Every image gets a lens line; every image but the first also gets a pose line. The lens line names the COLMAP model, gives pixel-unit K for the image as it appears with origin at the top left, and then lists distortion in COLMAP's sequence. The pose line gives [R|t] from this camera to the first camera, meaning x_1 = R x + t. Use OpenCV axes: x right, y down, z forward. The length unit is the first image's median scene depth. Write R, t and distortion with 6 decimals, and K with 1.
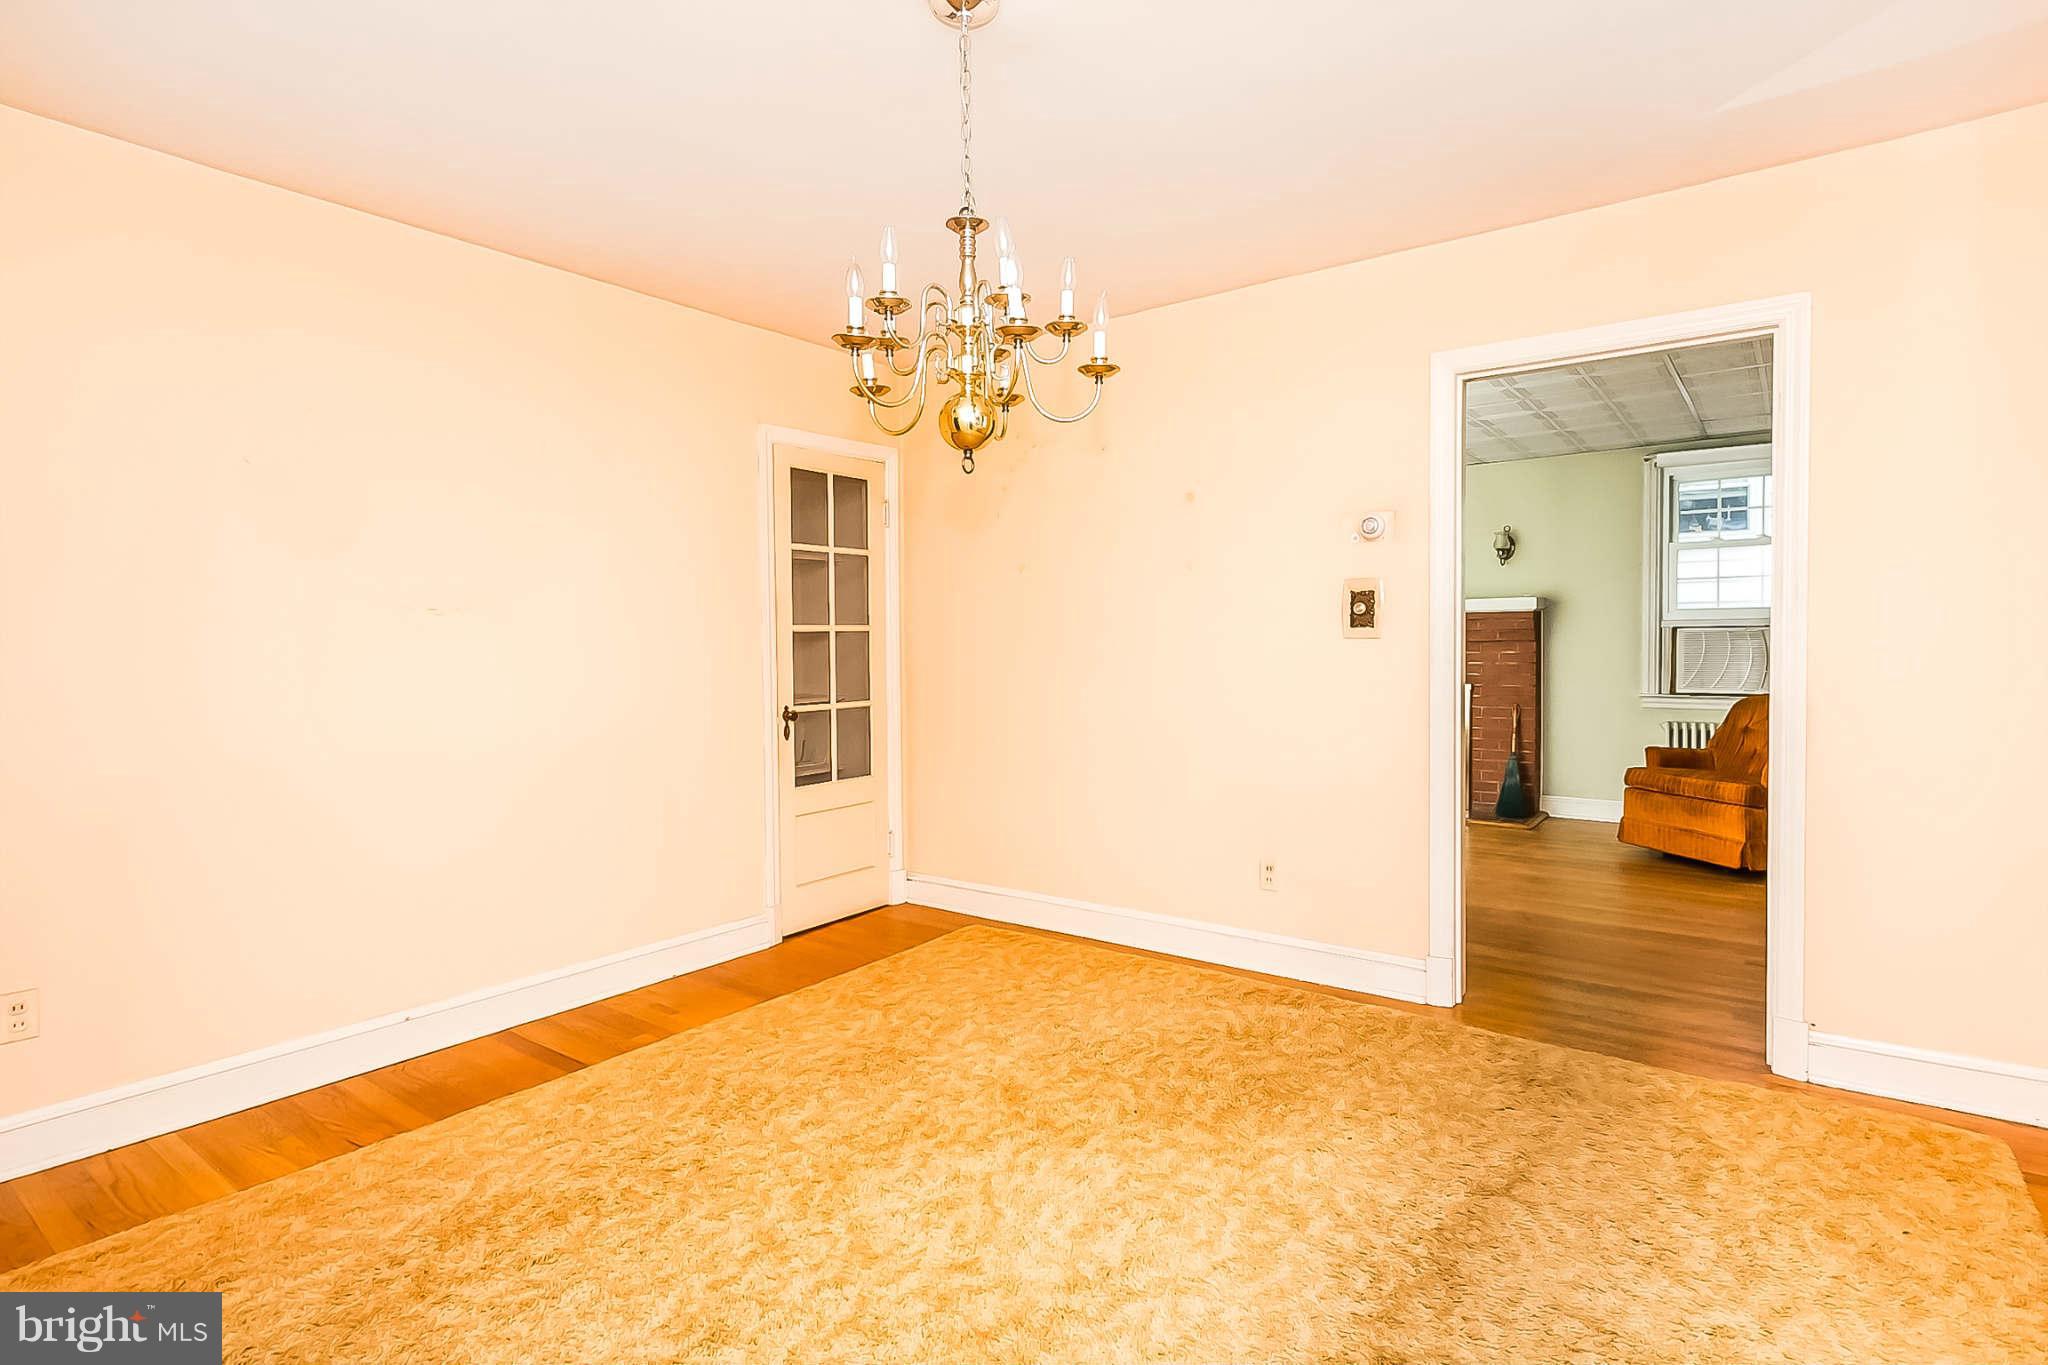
lens RADIAL K [[1009.8, 0, 1036.0], [0, 1009.8, 669.4], [0, 0, 1]] dist [-0.000591, -0.000117]
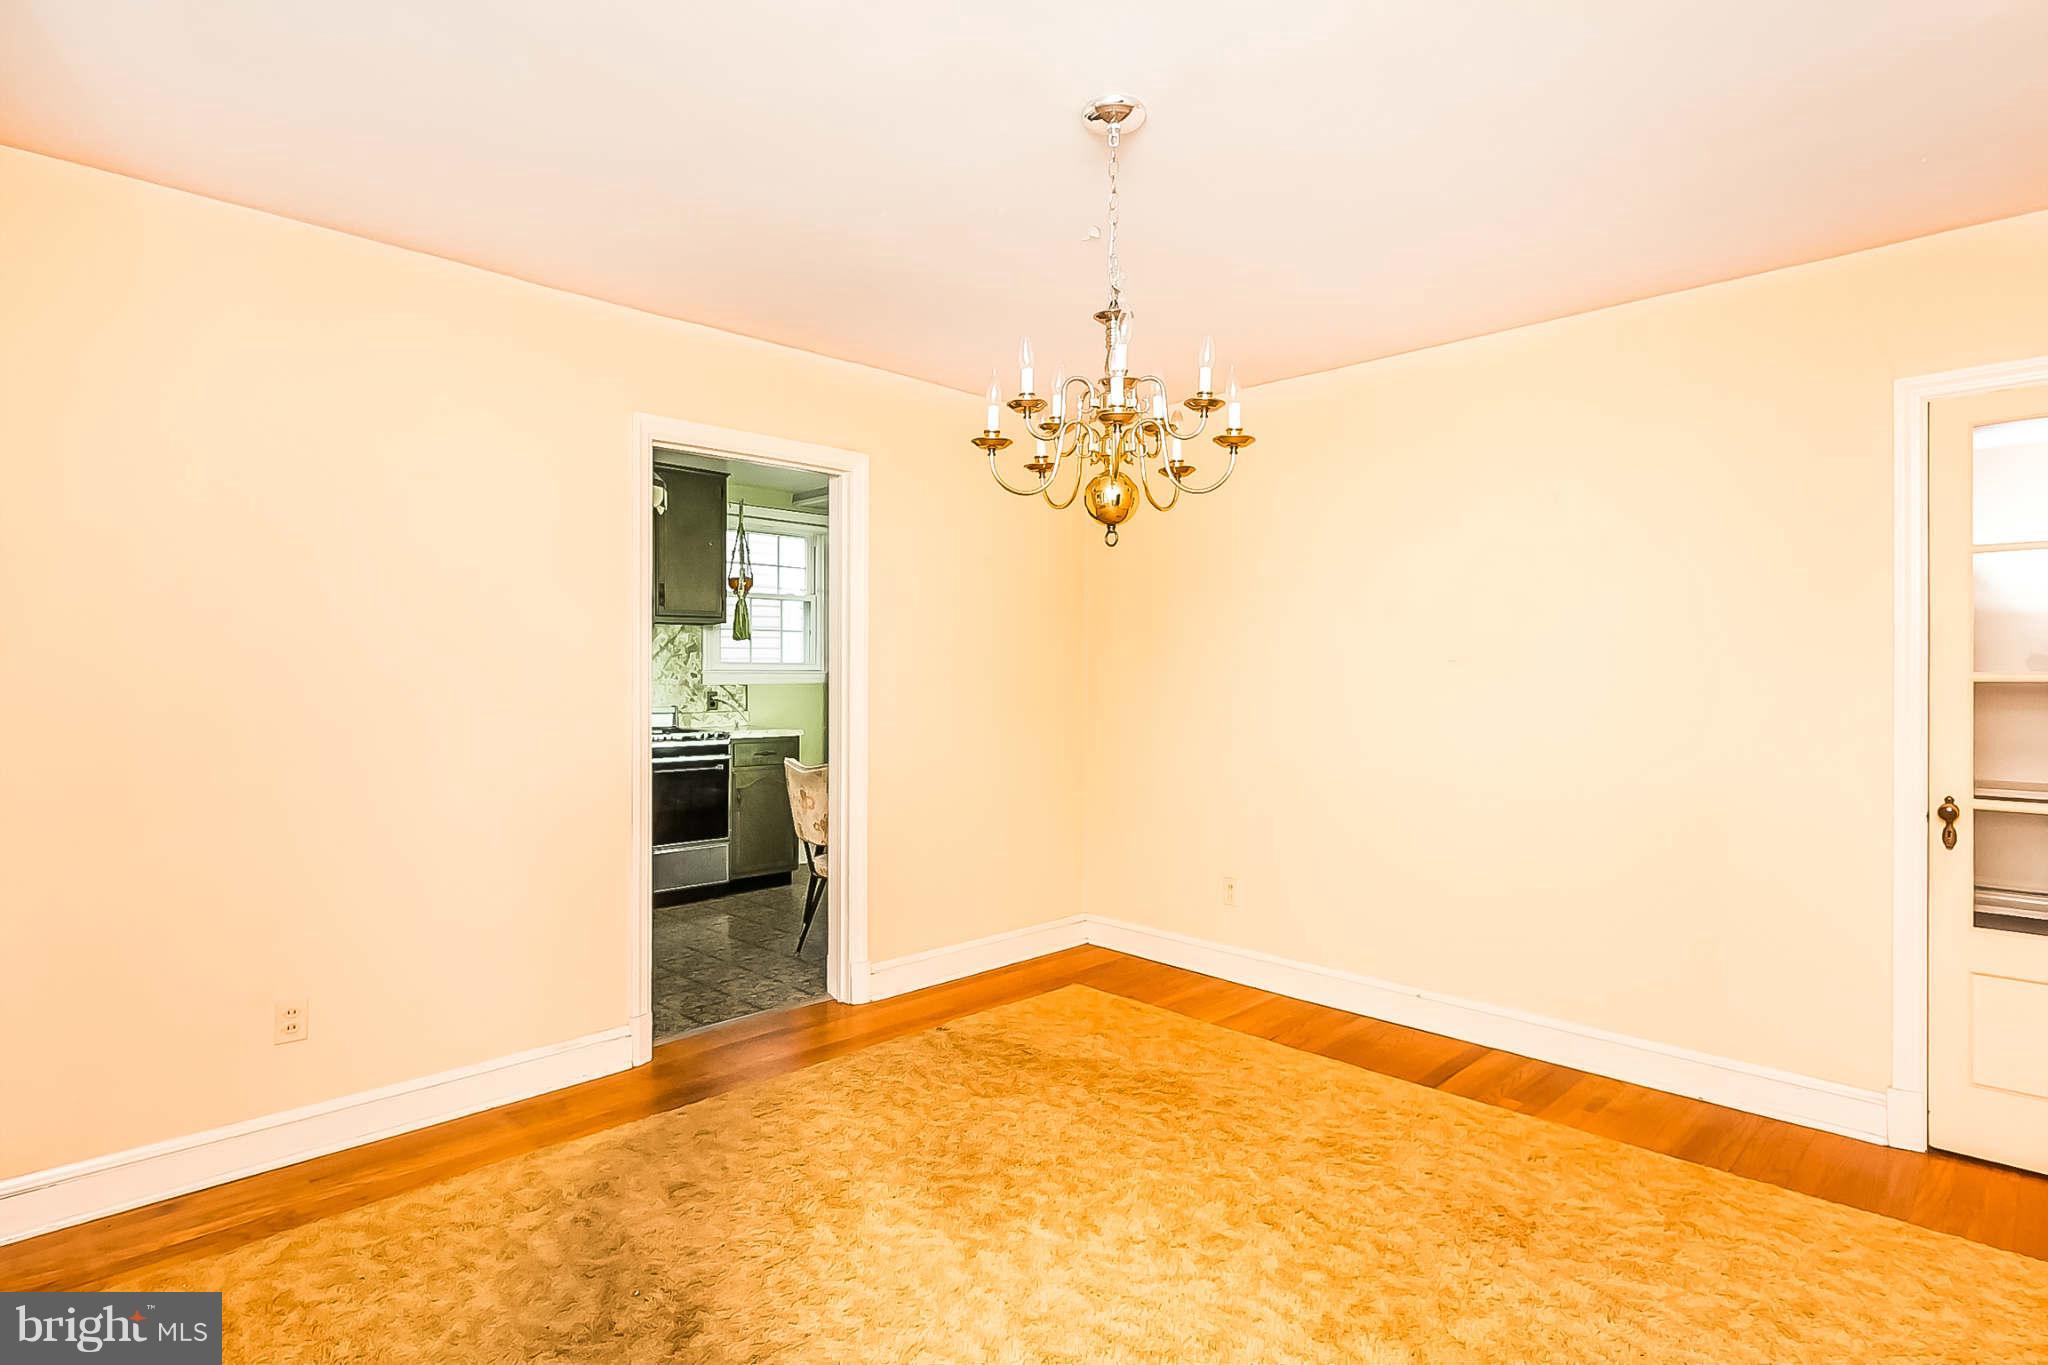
lens RADIAL K [[1009.8, 0, 1036.0], [0, 1009.8, 669.4], [0, 0, 1]] dist [-0.000591, -0.000117]
pose [[-0.128820, 0.002719, -0.991664, 0.718067], [-0.031576, 0.999478, 0.006842, -0.048169], [0.991165, 0.032194, -0.128667, 0.756645]]
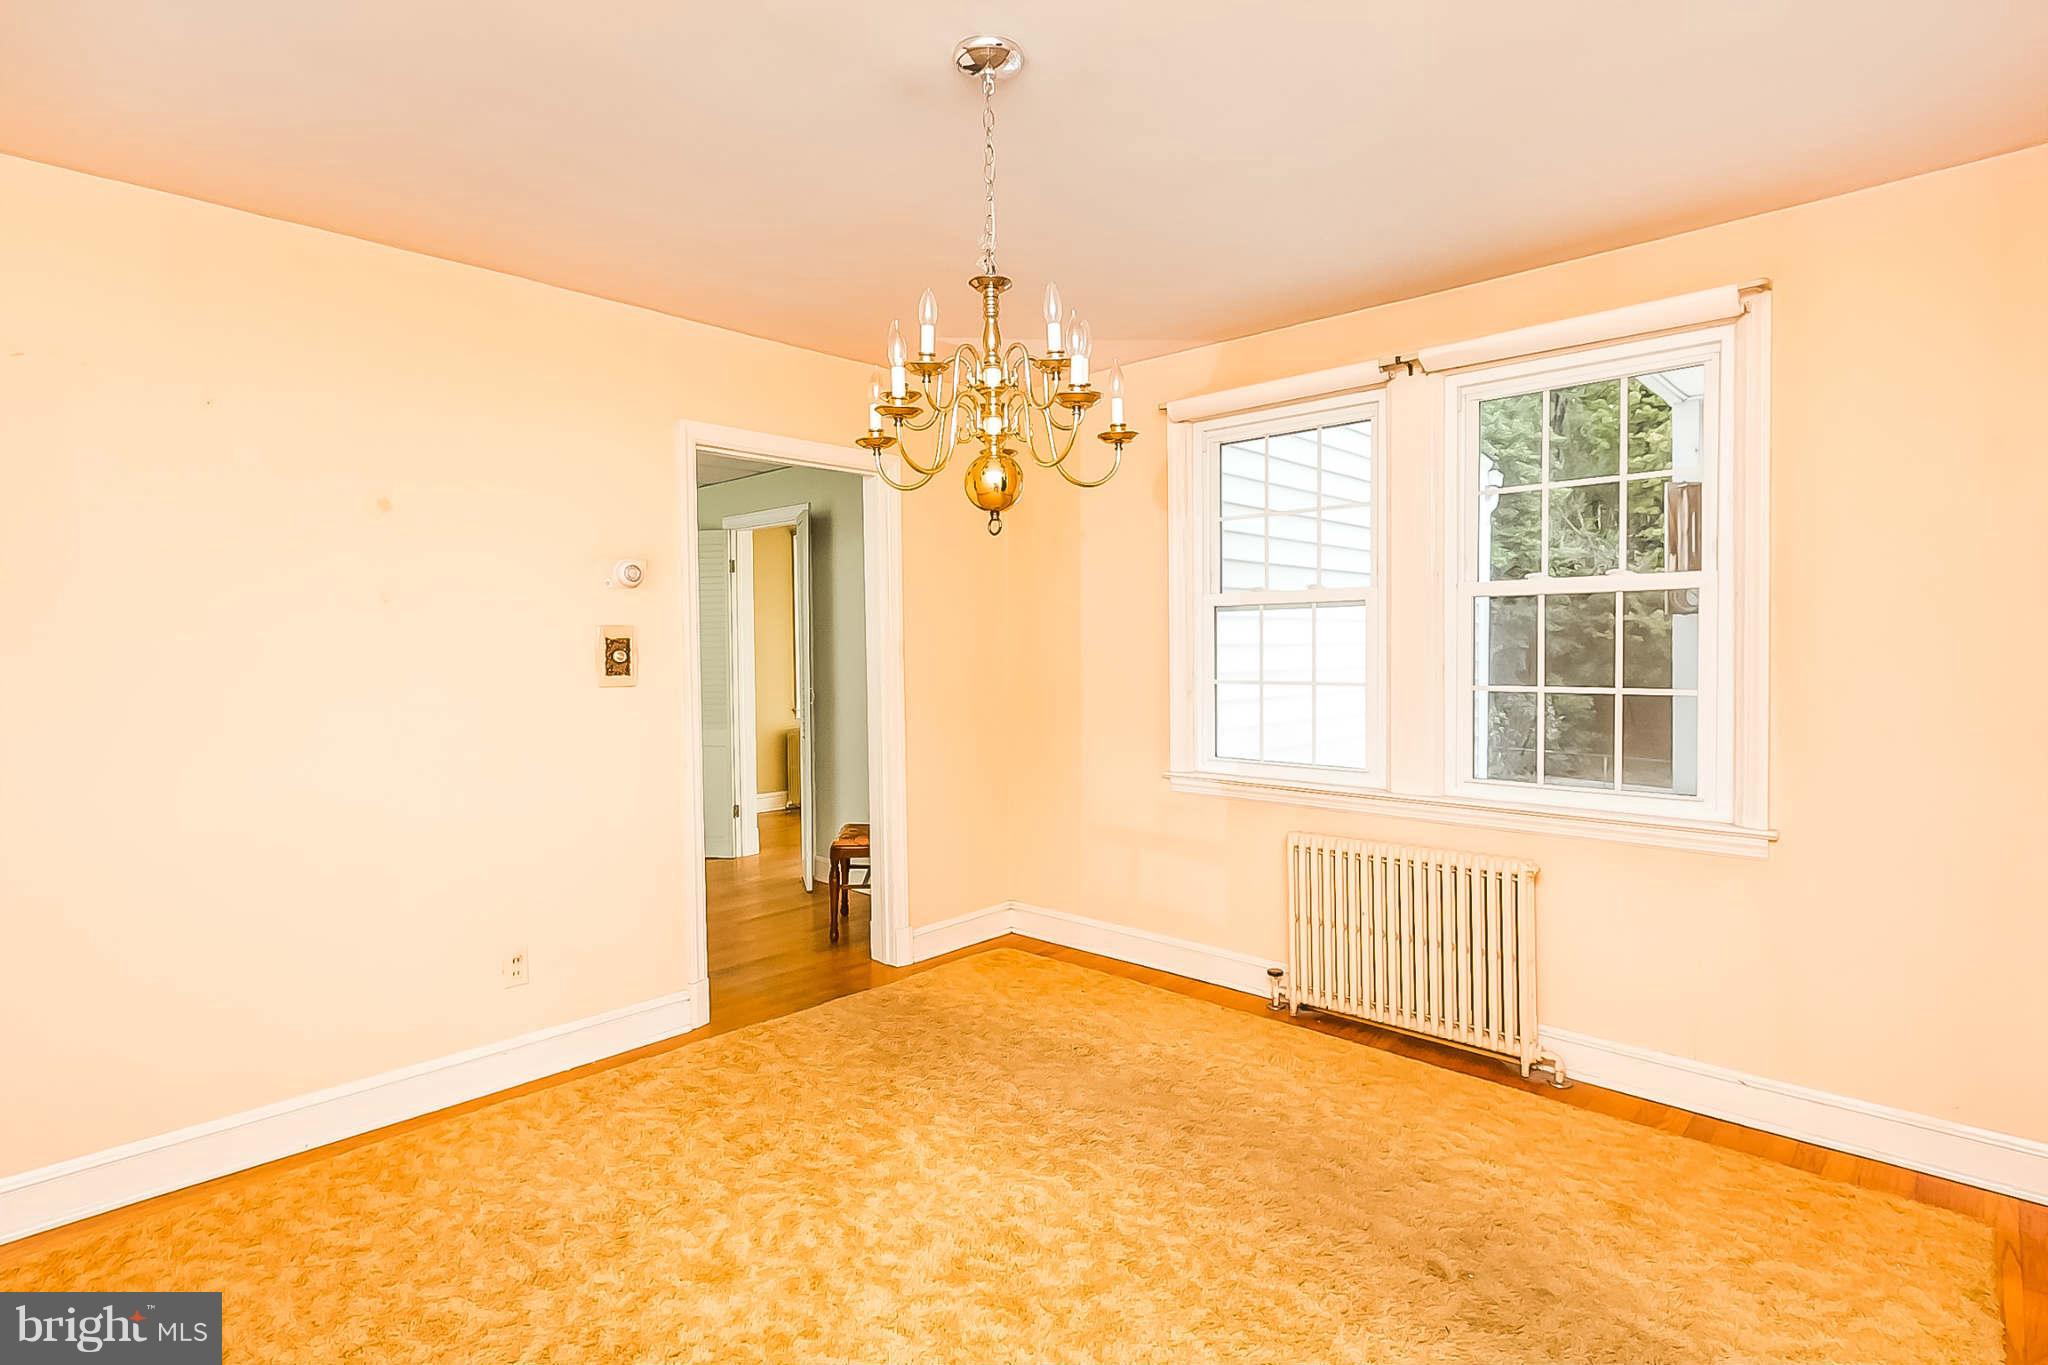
lens RADIAL K [[1009.8, 0, 1036.0], [0, 1009.8, 669.4], [0, 0, 1]] dist [-0.000591, -0.000117]
pose [[0.121165, -0.016086, 0.992502, -0.741621], [0.041736, 0.999067, 0.011097, -0.051787], [-0.991755, 0.040079, 0.121723, 0.601691]]
